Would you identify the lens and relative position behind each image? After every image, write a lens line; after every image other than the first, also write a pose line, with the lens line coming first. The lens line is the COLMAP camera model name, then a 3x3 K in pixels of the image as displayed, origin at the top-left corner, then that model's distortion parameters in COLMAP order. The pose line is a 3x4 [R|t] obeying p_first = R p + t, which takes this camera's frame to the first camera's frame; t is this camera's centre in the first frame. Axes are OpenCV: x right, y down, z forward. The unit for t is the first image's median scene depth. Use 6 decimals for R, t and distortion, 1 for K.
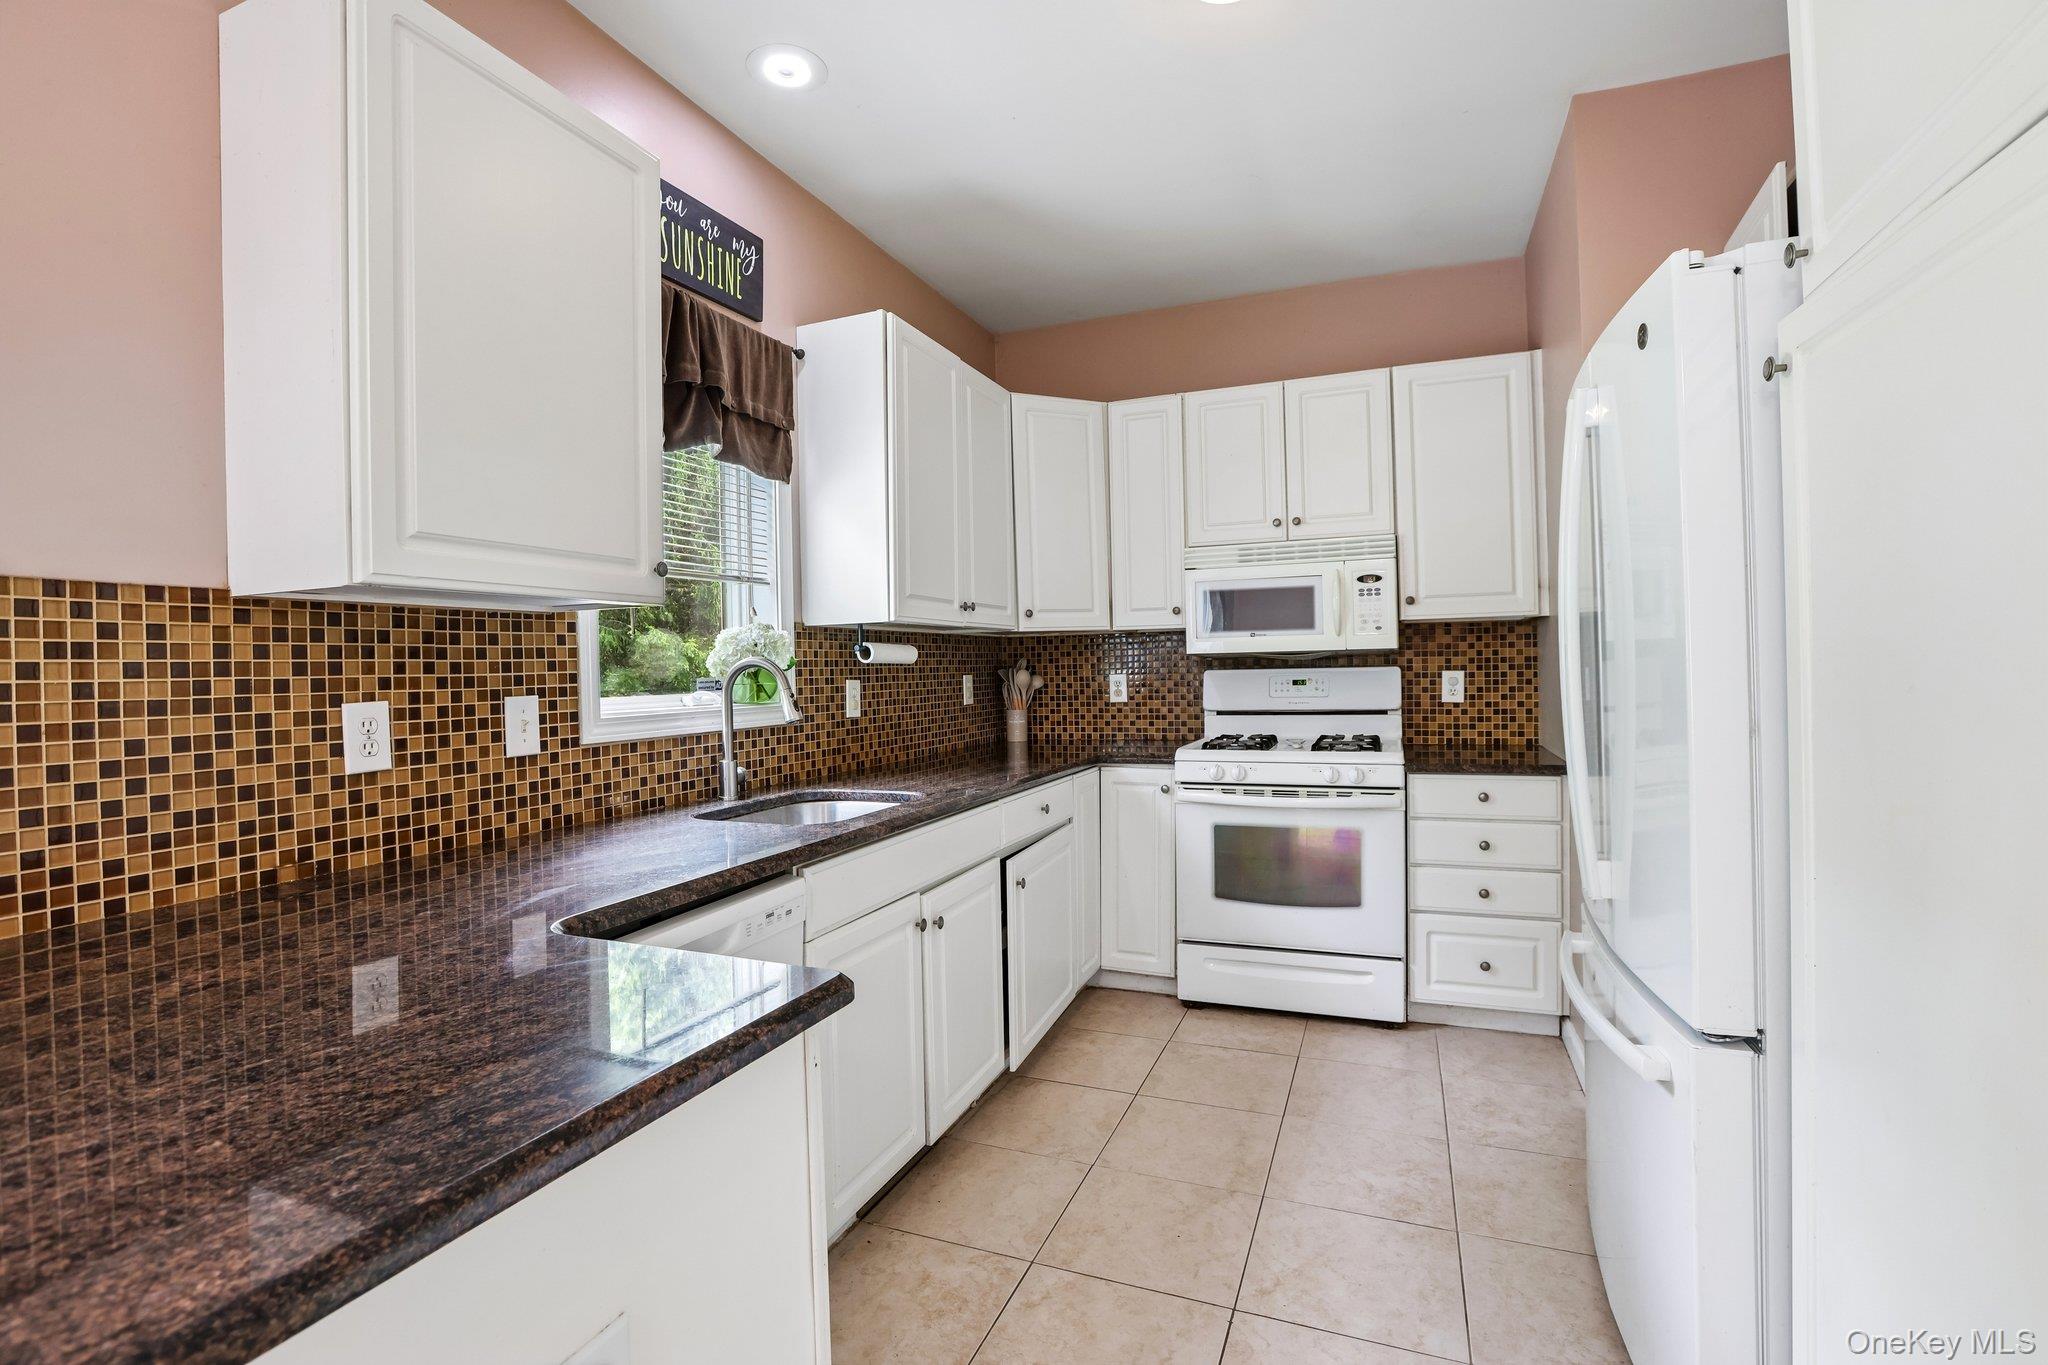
lens RADIAL K [[935.4, 0, 1022.0], [0, 935.4, 670.9], [0, 0, 1]] dist [-0.051785, 0.020764]
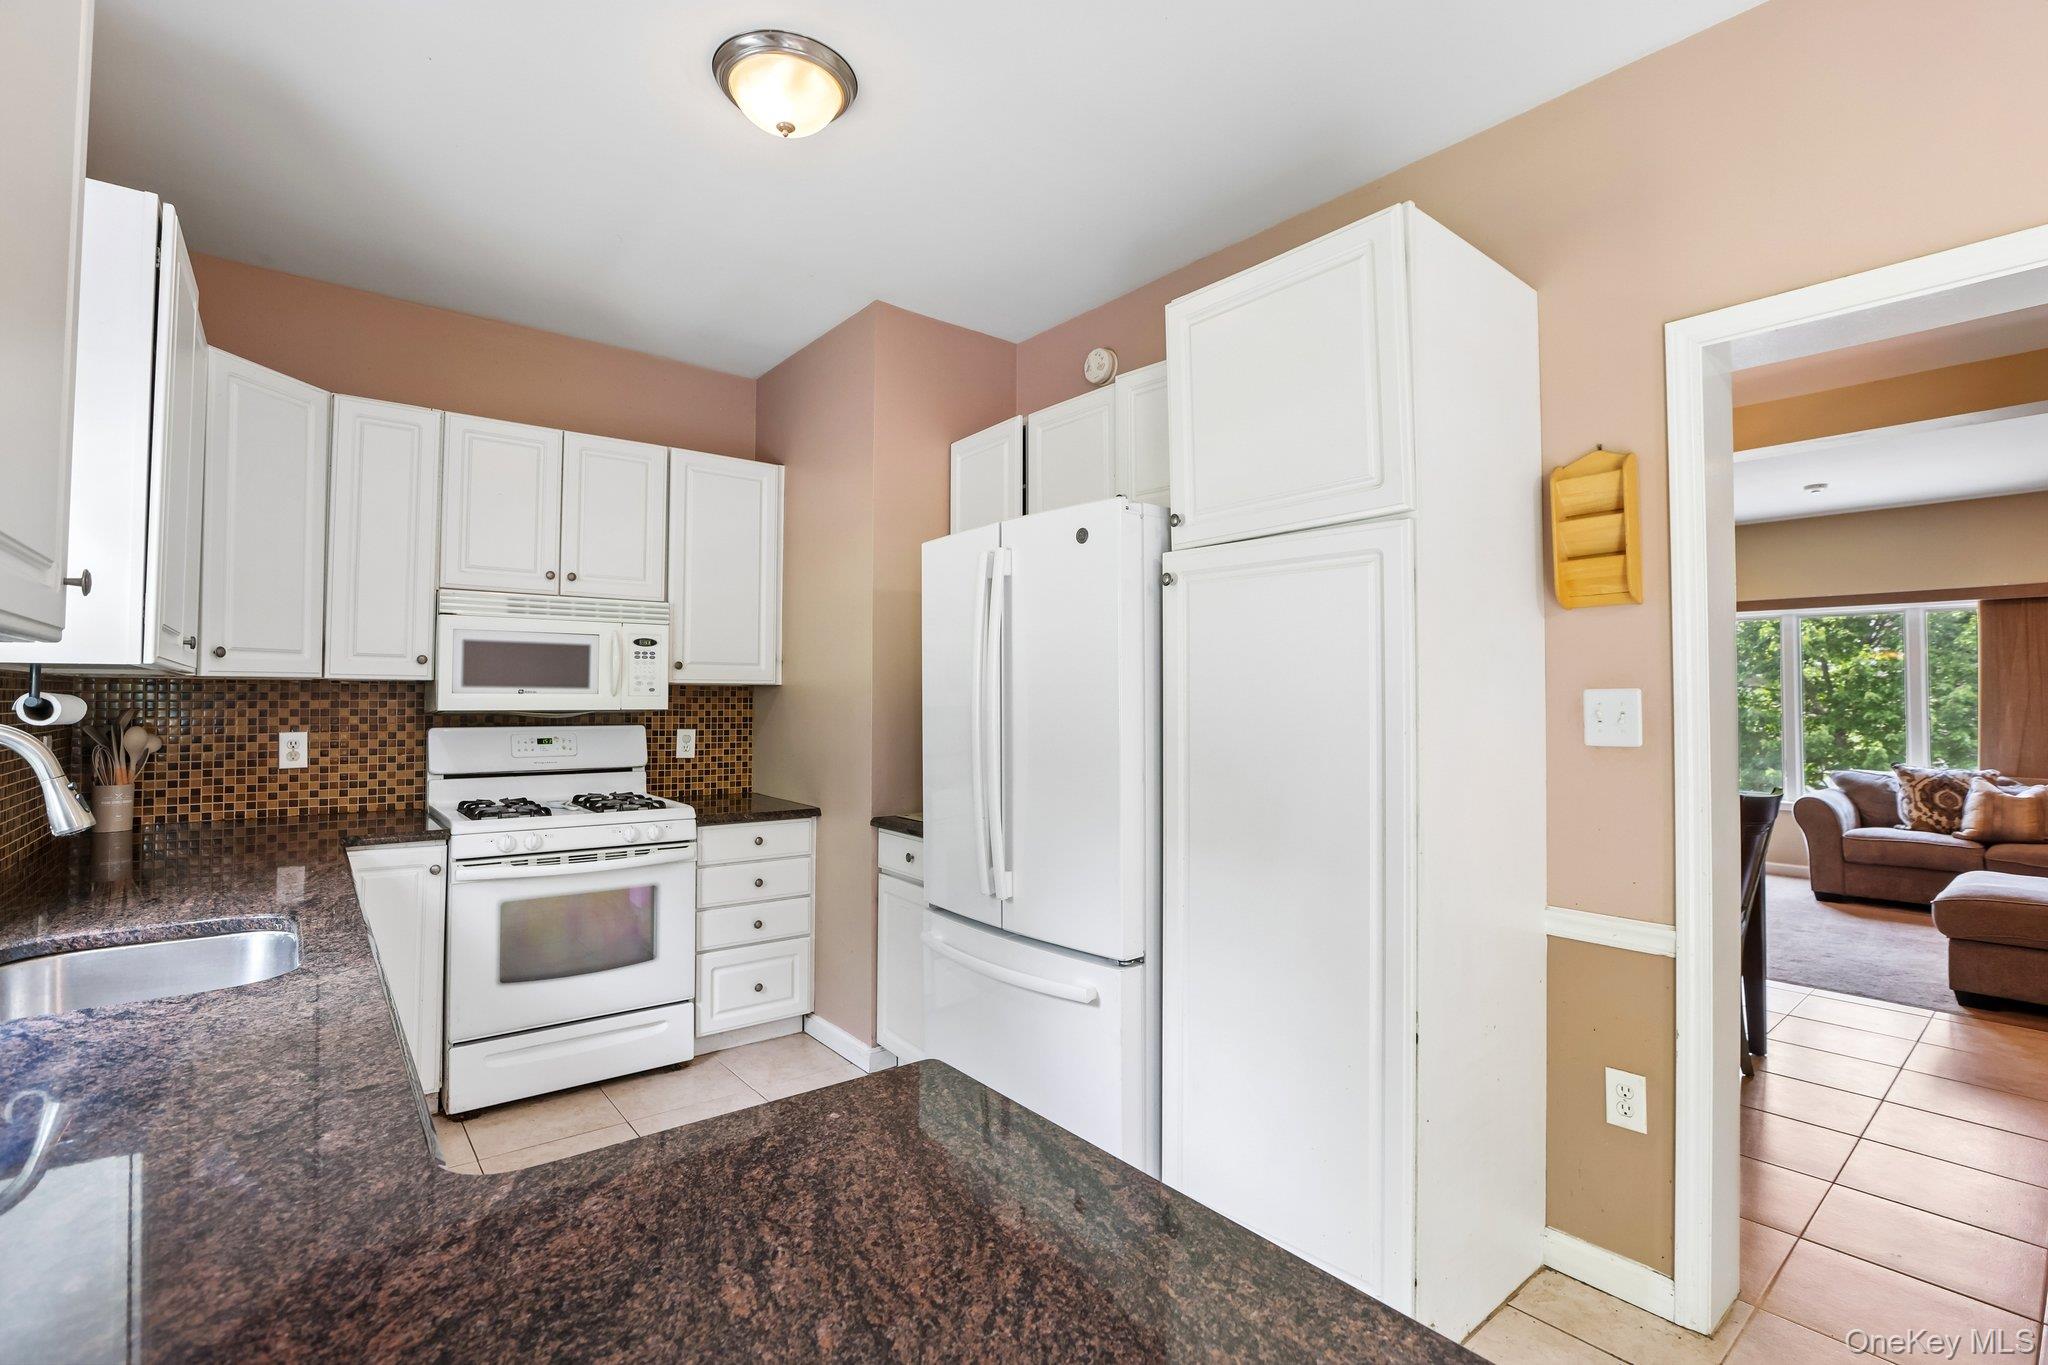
lens RADIAL K [[924.7, 0, 1024.6], [0, 924.7, 675.6], [0, 0, 1]] dist [-0.016048, 0.001265]
pose [[0.494571, 0.047998, 0.867811, -0.302039], [-0.013458, 0.998777, -0.047572, -0.017595], [-0.869033, 0.011849, 0.494612, 0.109049]]
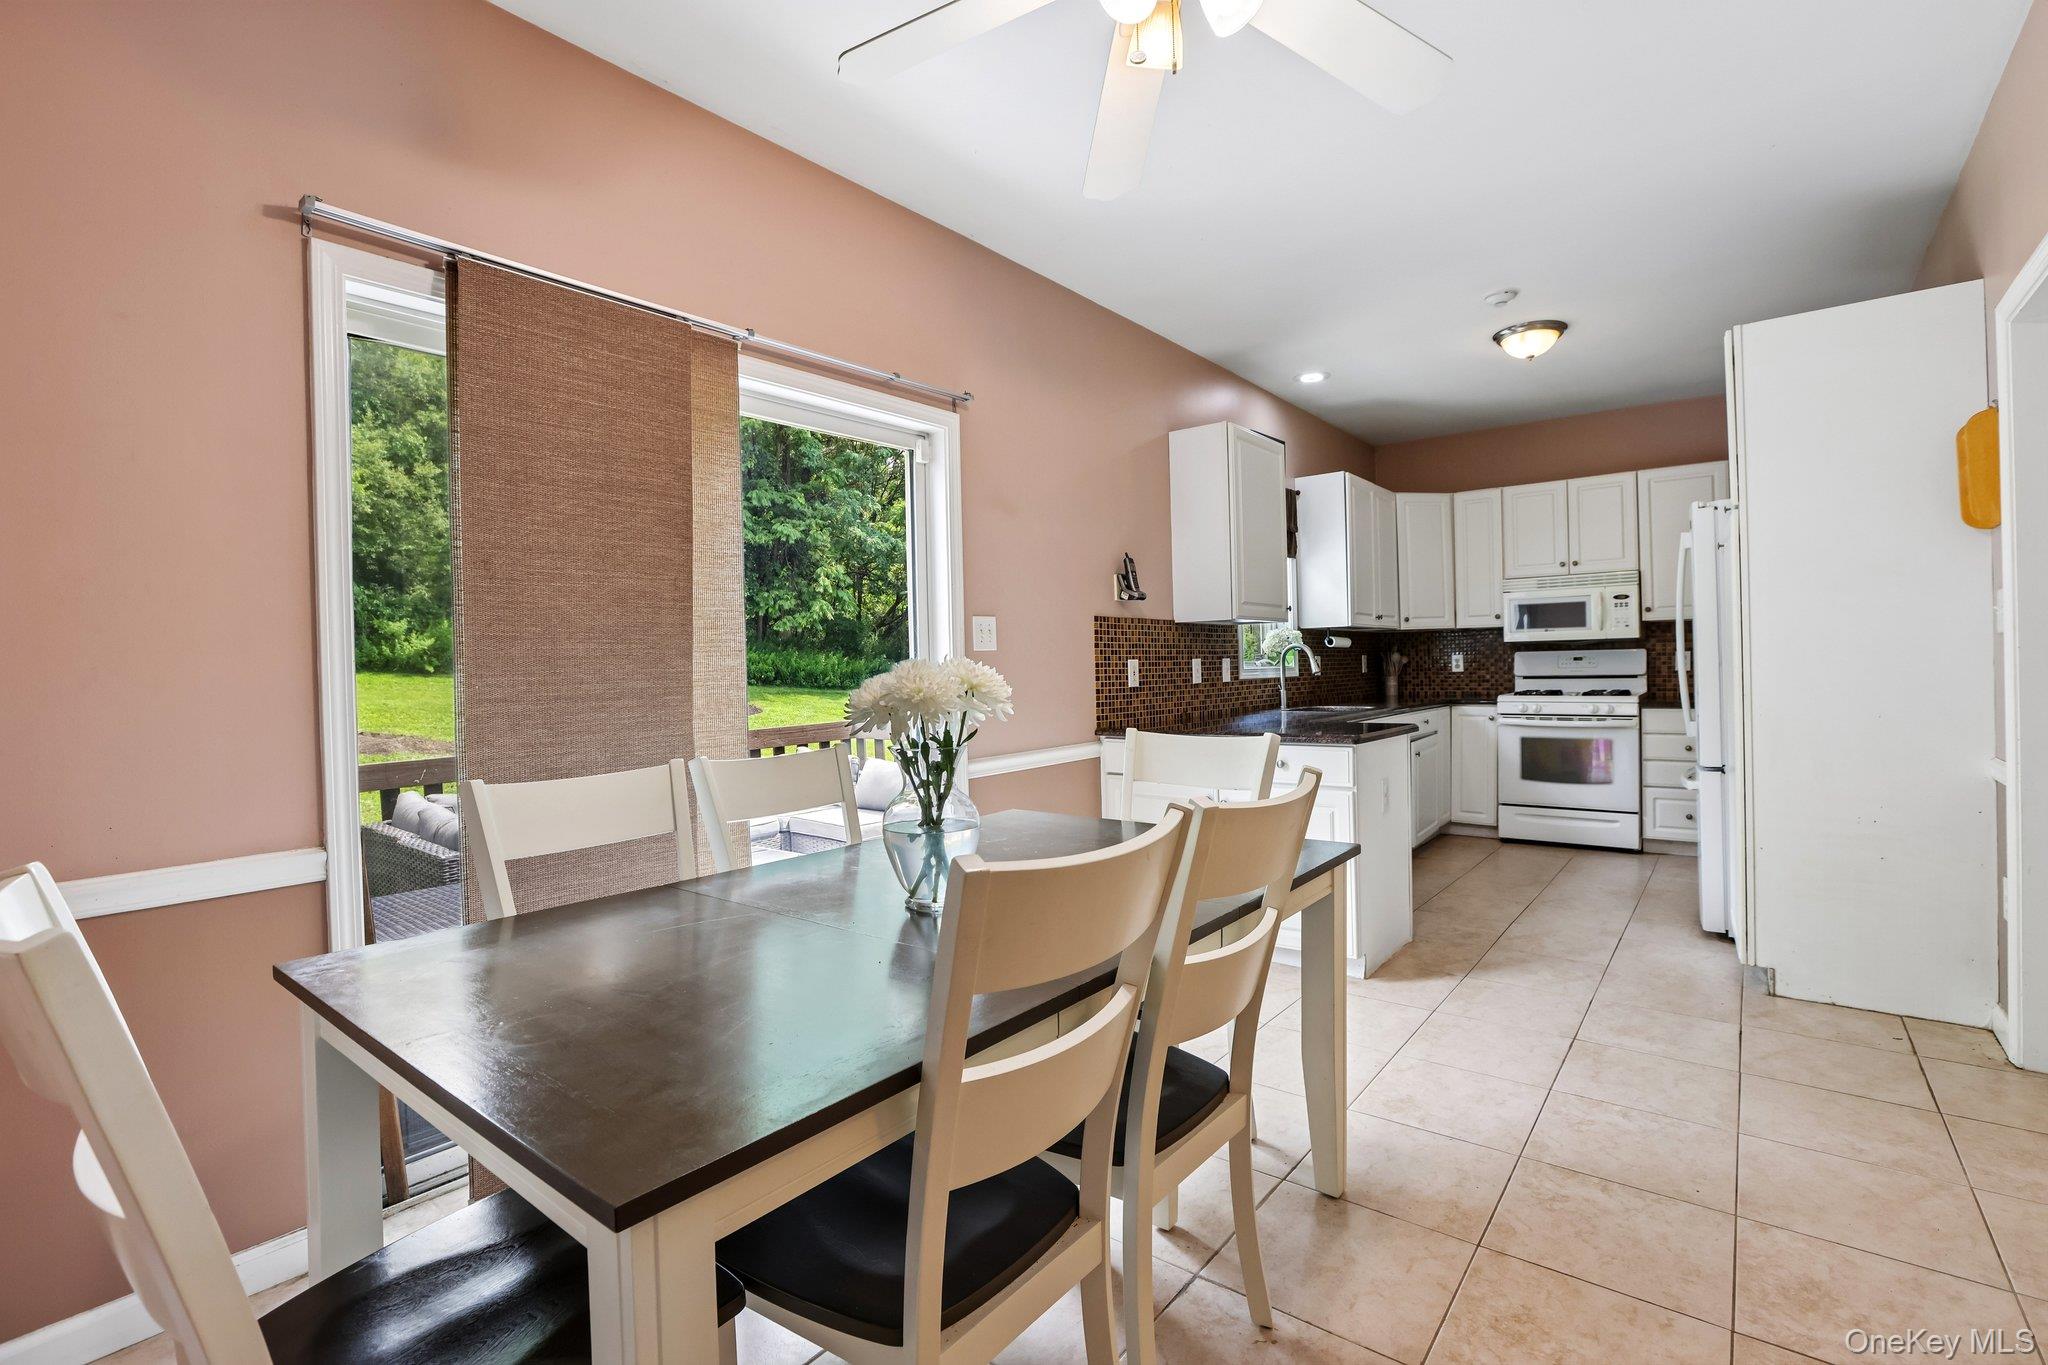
lens RADIAL K [[935.4, 0, 1022.0], [0, 935.4, 670.9], [0, 0, 1]] dist [-0.051785, 0.020764]
pose [[0.957862, 0.001751, -0.287224, -0.187802], [-0.000023, 0.999982, 0.006019, 0.025415], [0.287229, -0.005758, 0.957845, -0.894596]]
